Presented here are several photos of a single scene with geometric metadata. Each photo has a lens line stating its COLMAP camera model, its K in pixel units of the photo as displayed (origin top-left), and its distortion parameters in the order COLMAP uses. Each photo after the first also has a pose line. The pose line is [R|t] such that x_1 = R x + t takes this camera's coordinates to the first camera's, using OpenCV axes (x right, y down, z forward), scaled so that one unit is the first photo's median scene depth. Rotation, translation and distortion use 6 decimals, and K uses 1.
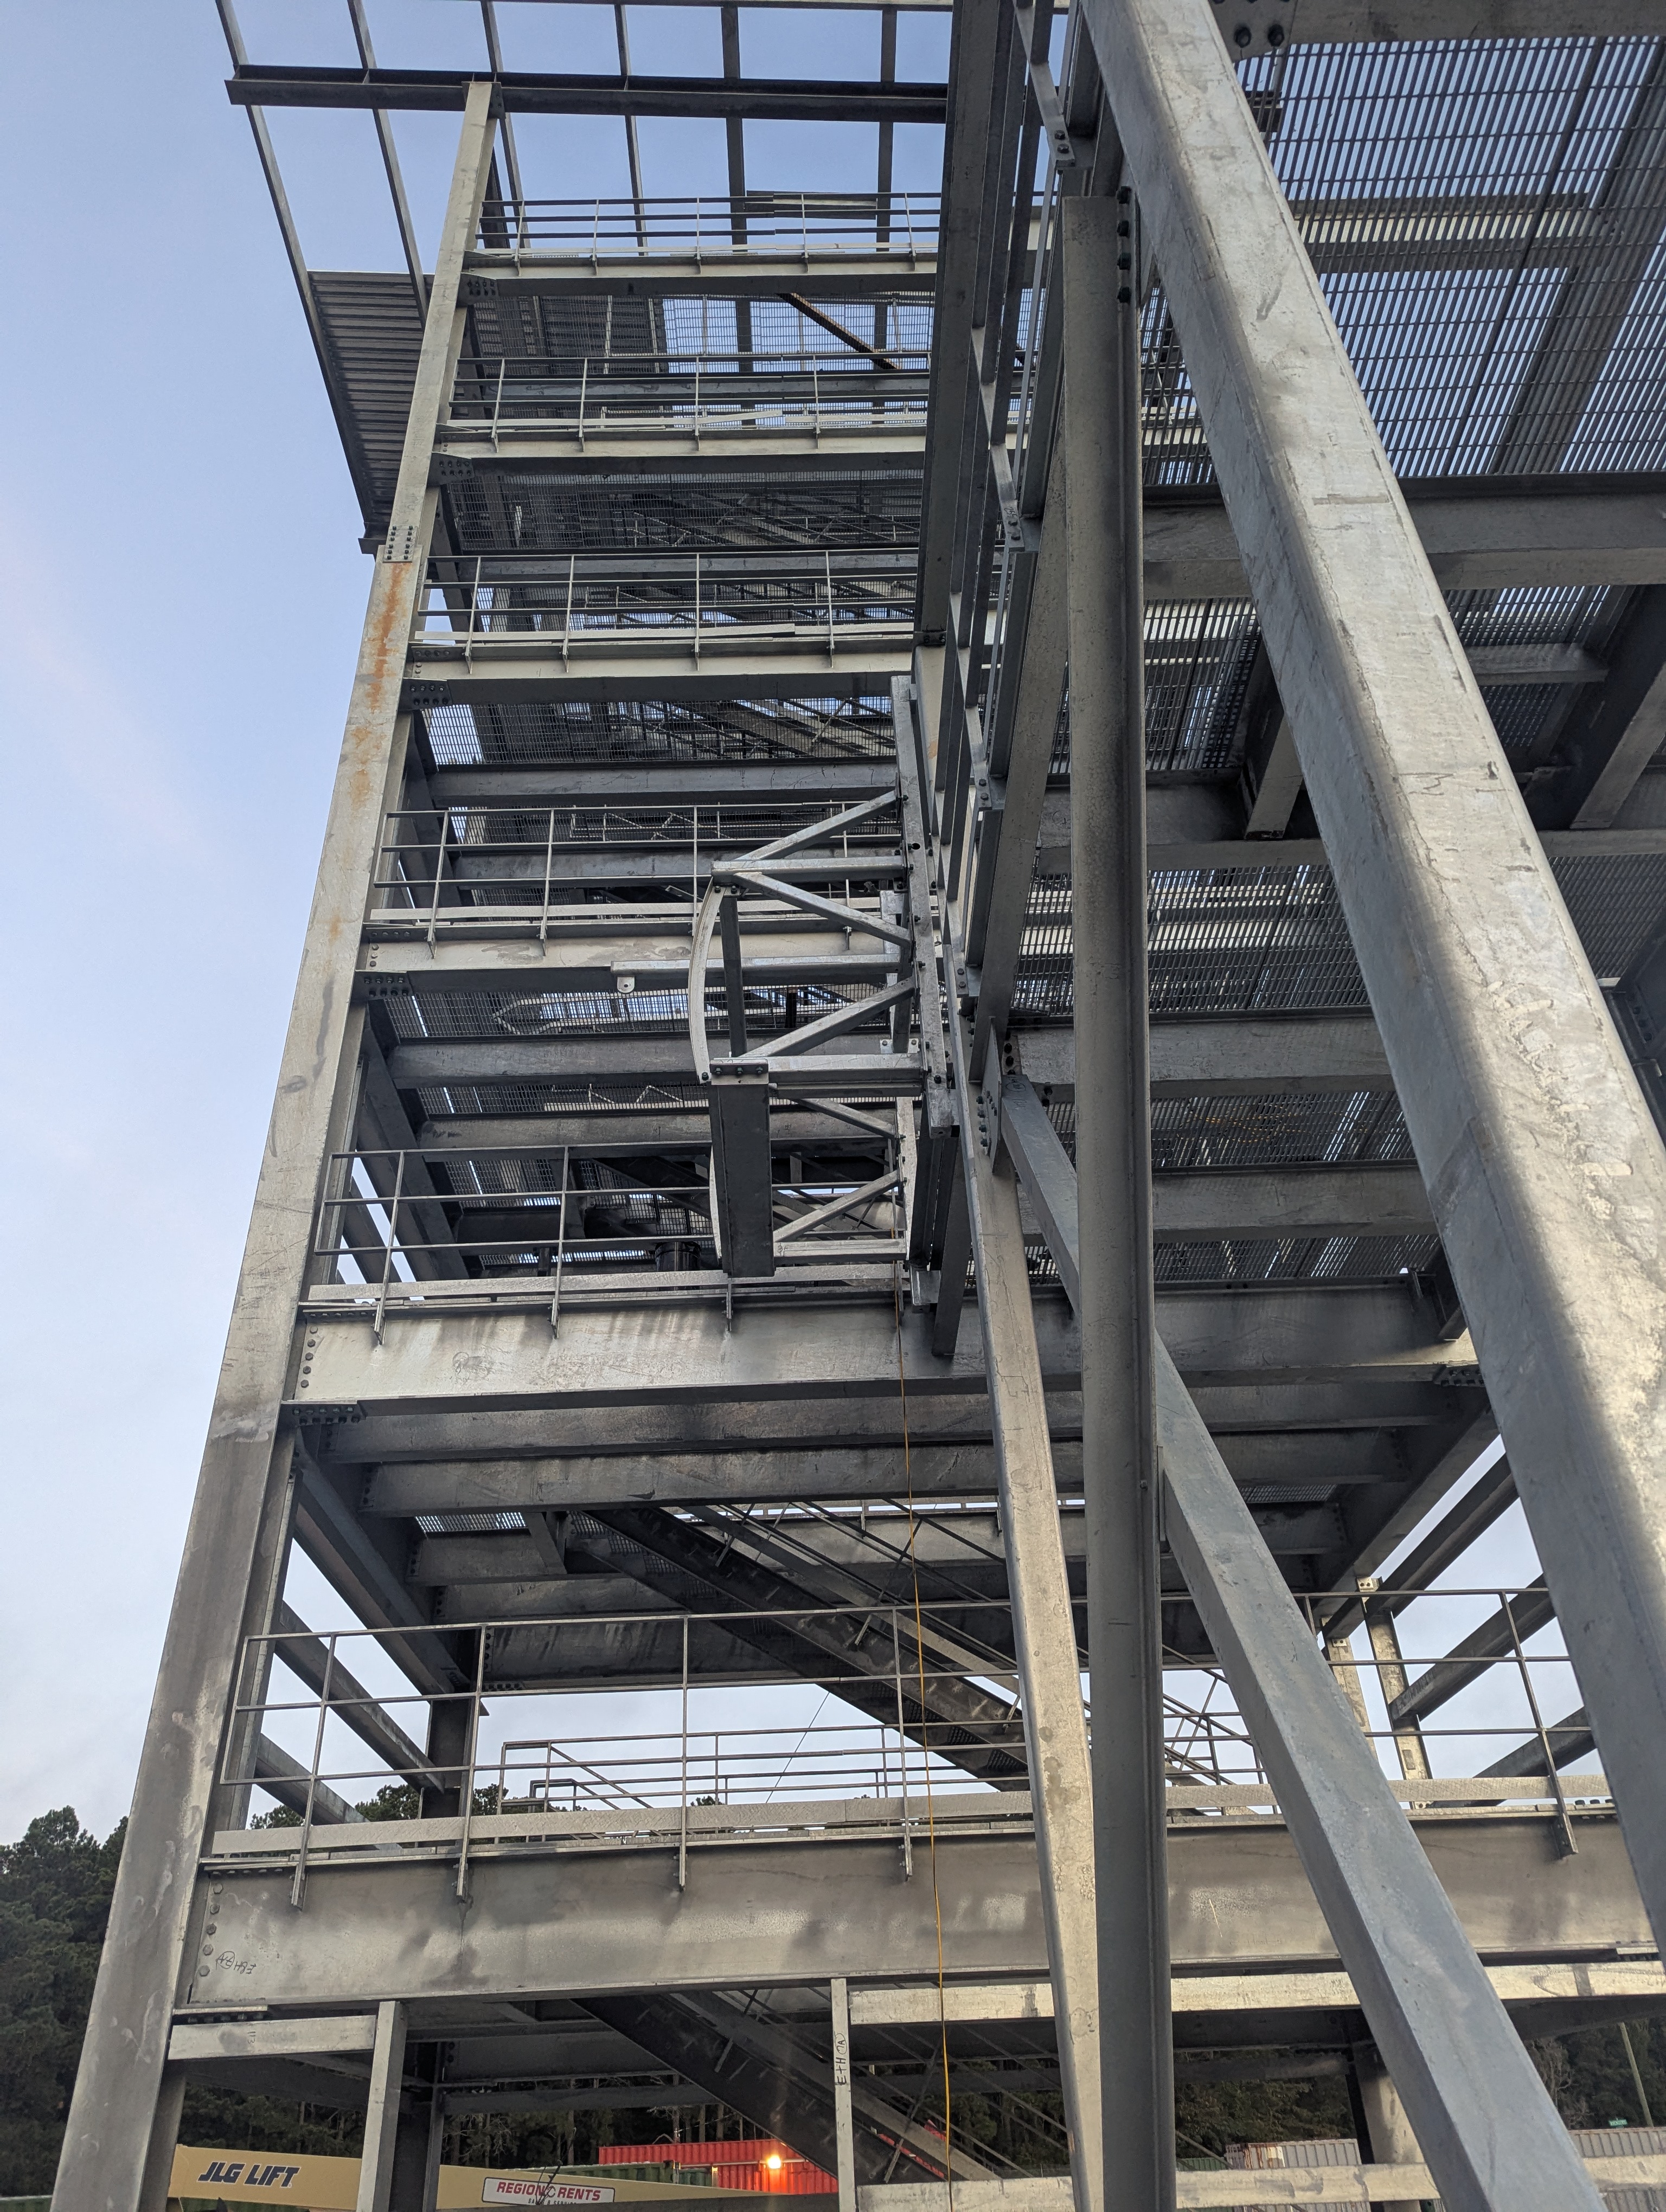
lens RADIAL K [[1555.6, 0, 827.1], [0, 1555.6, 1123.2], [0, 0, 1]] dist [0.069648, -0.061596]
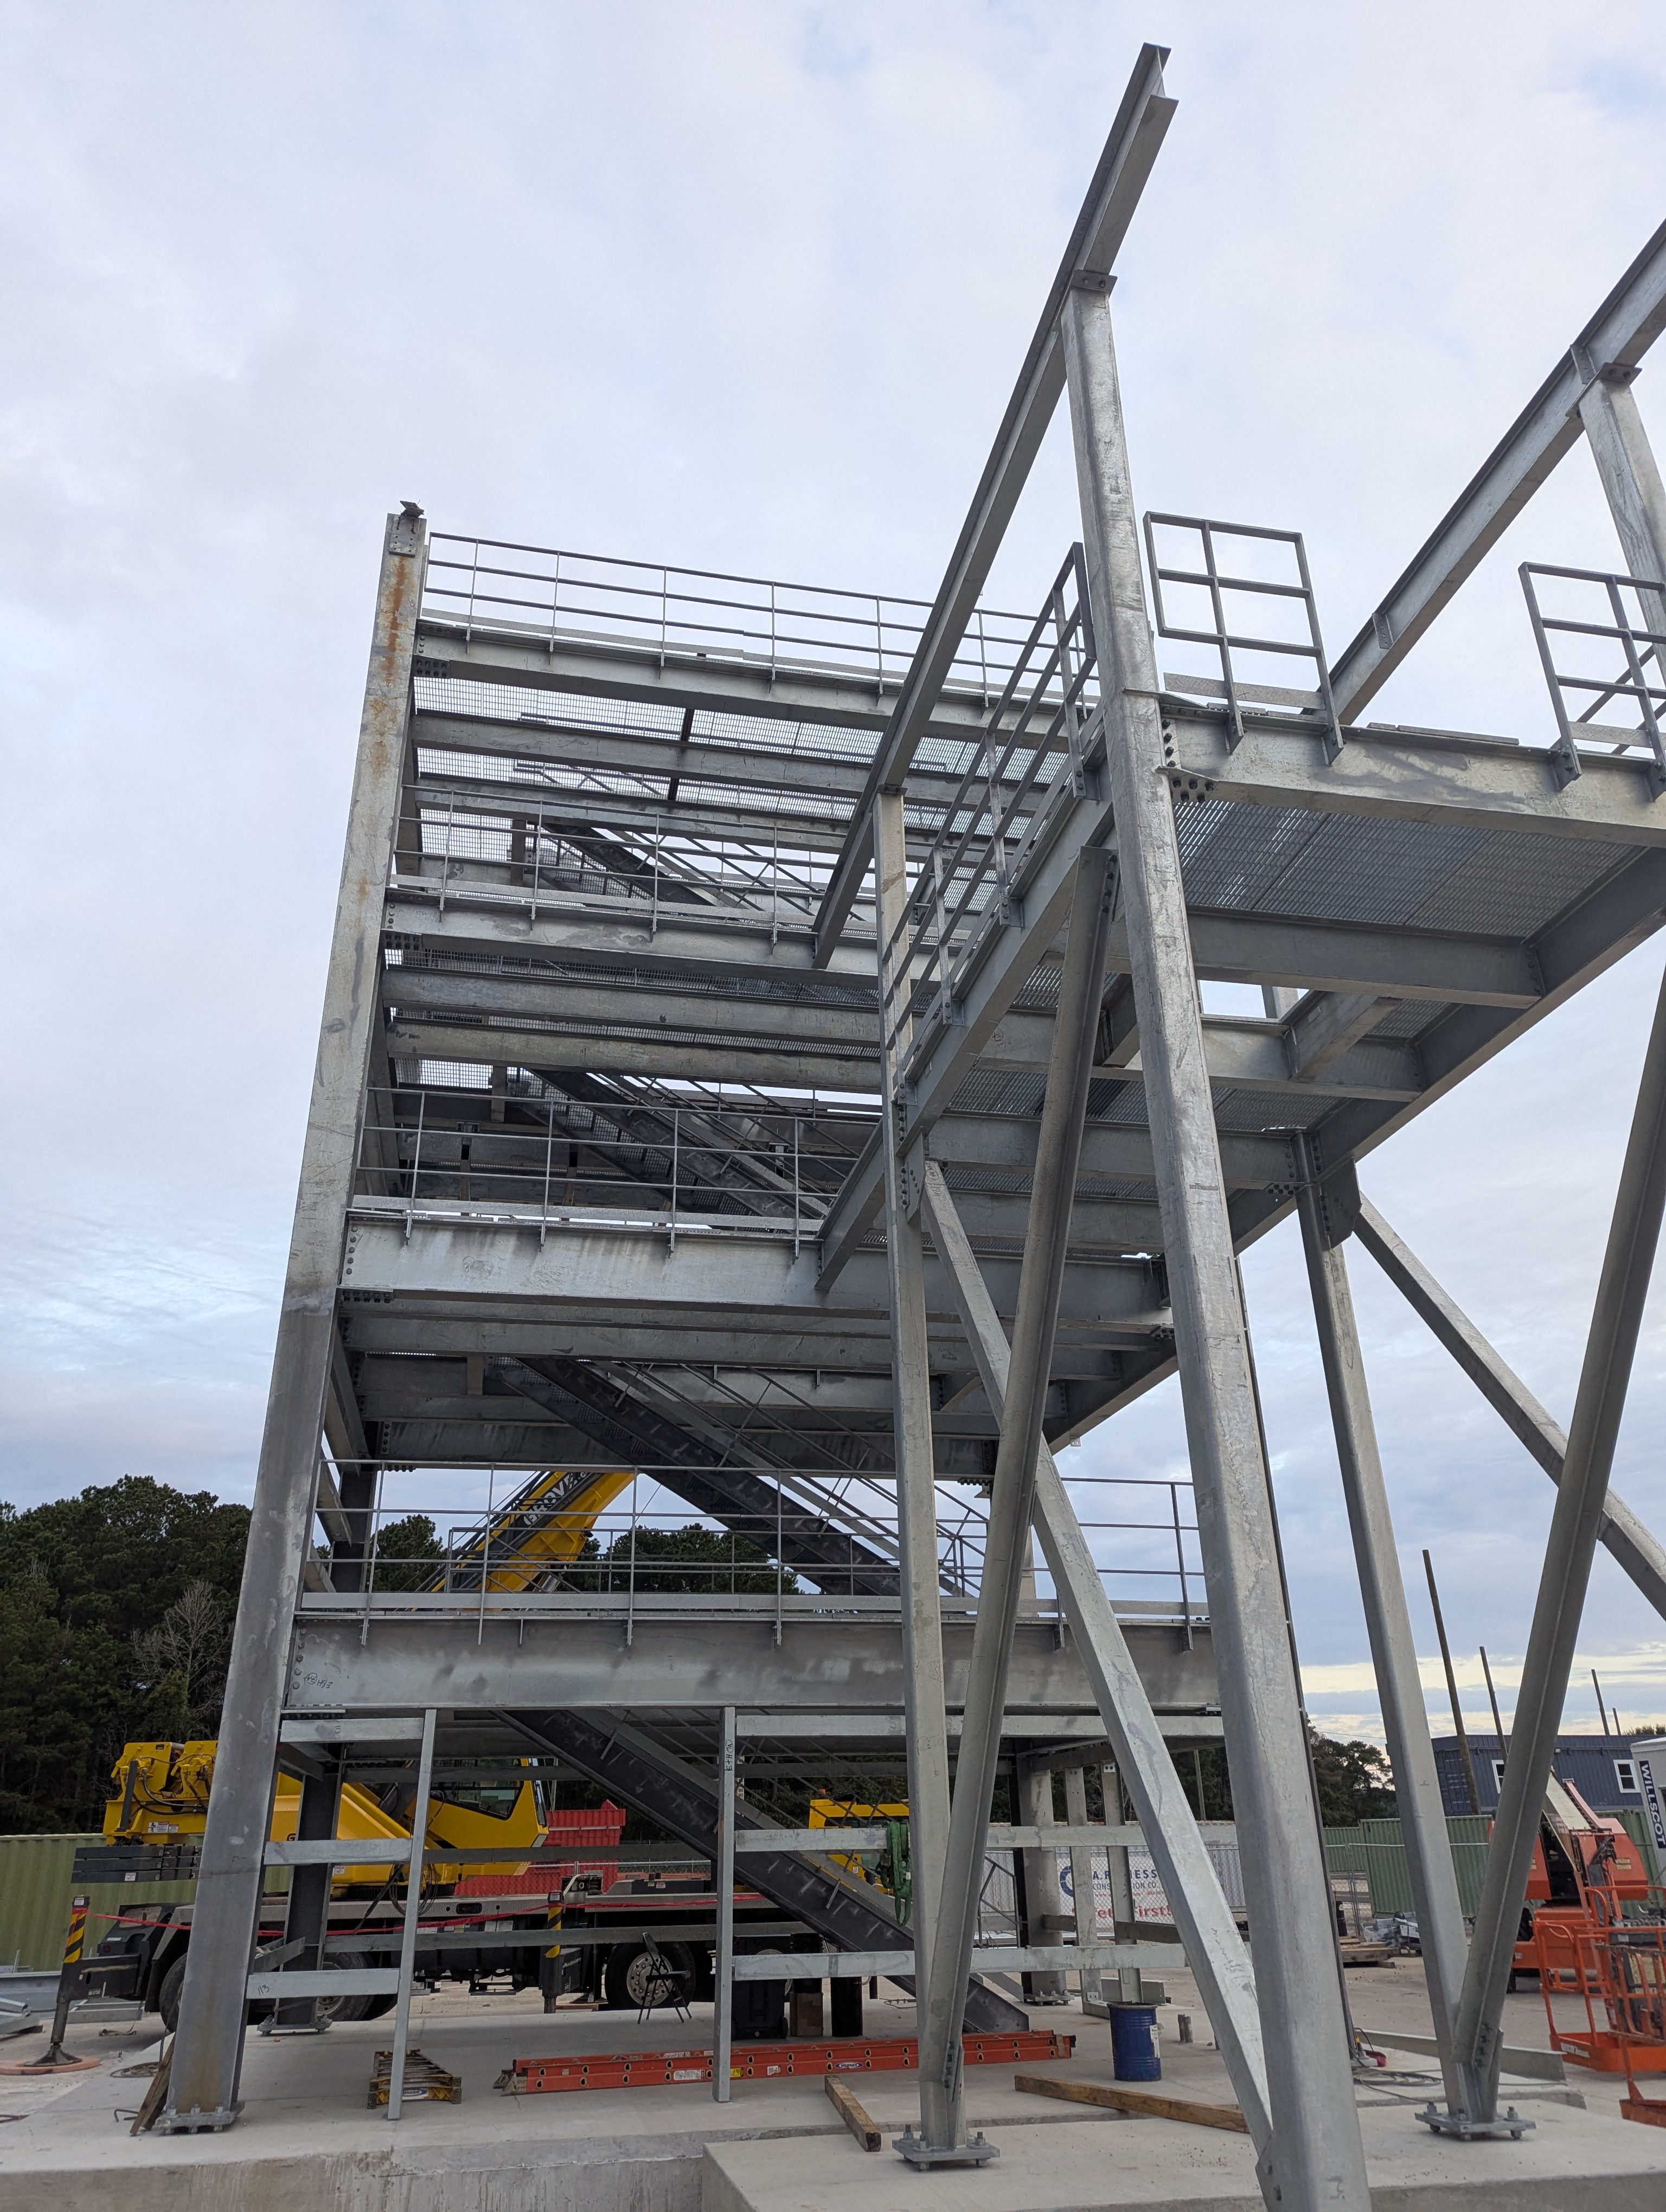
lens RADIAL K [[1555.6, 0, 826.7], [0, 1555.6, 1102.9], [0, 0, 1]] dist [0.069648, -0.061596]
pose [[0.979808, 0.105077, 0.170105, -0.174161], [-0.128293, 0.982941, 0.131789, -0.196912], [-0.153355, -0.150951, 0.976574, -0.329653]]
